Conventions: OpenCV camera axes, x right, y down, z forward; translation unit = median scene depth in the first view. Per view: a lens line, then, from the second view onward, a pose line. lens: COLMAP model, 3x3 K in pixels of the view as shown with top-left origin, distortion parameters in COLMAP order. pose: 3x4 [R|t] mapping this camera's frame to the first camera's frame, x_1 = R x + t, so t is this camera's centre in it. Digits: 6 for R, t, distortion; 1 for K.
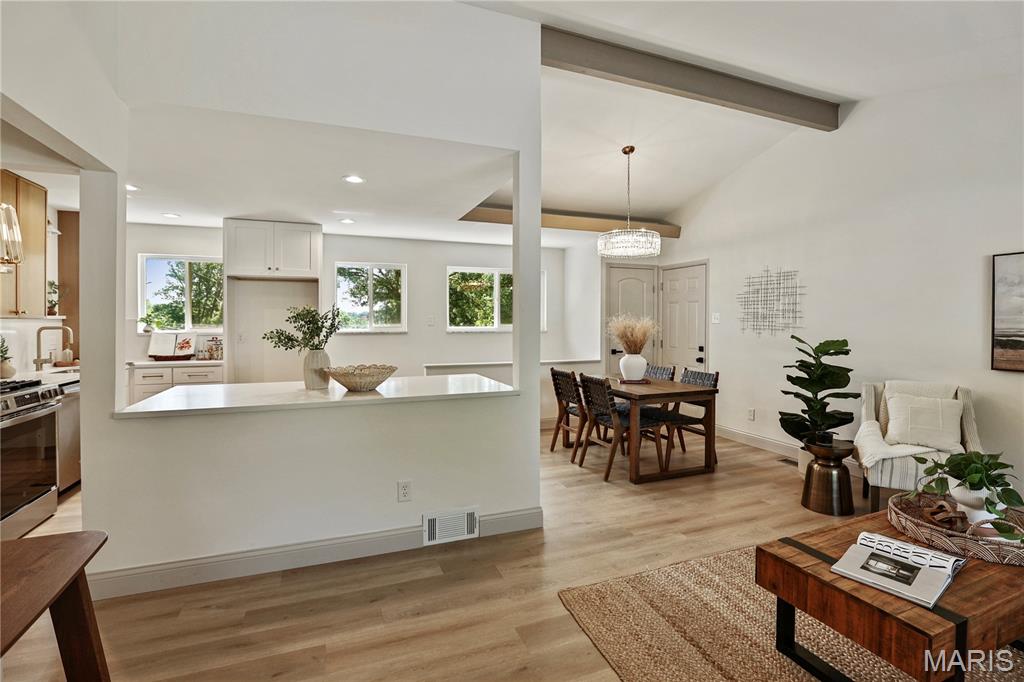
lens RADIAL K [[475.6, 0, 519.5], [0, 475.6, 321.6], [0, 0, 1]] dist [-0.016573, -0.000242]
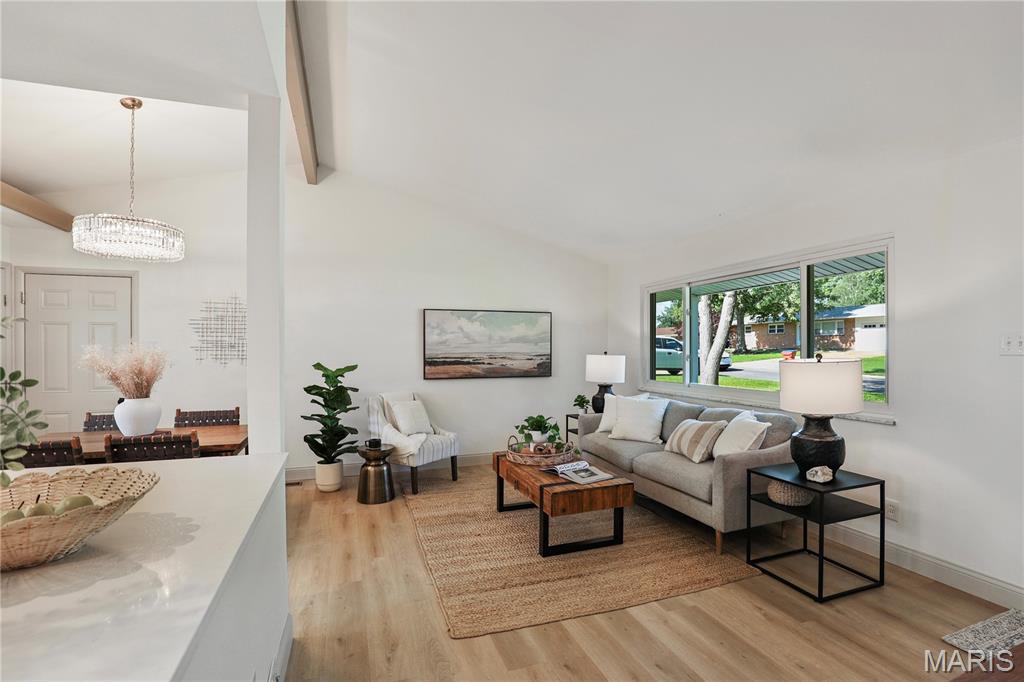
lens RADIAL K [[475.6, 0, 513.6], [0, 475.6, 347.0], [0, 0, 1]] dist [-0.016573, -0.000242]
pose [[0.044364, 0.006016, 0.998997, -0.631961], [0.004899, 0.999969, -0.006240, 0.001823], [-0.999003, 0.005171, 0.044334, 0.620933]]
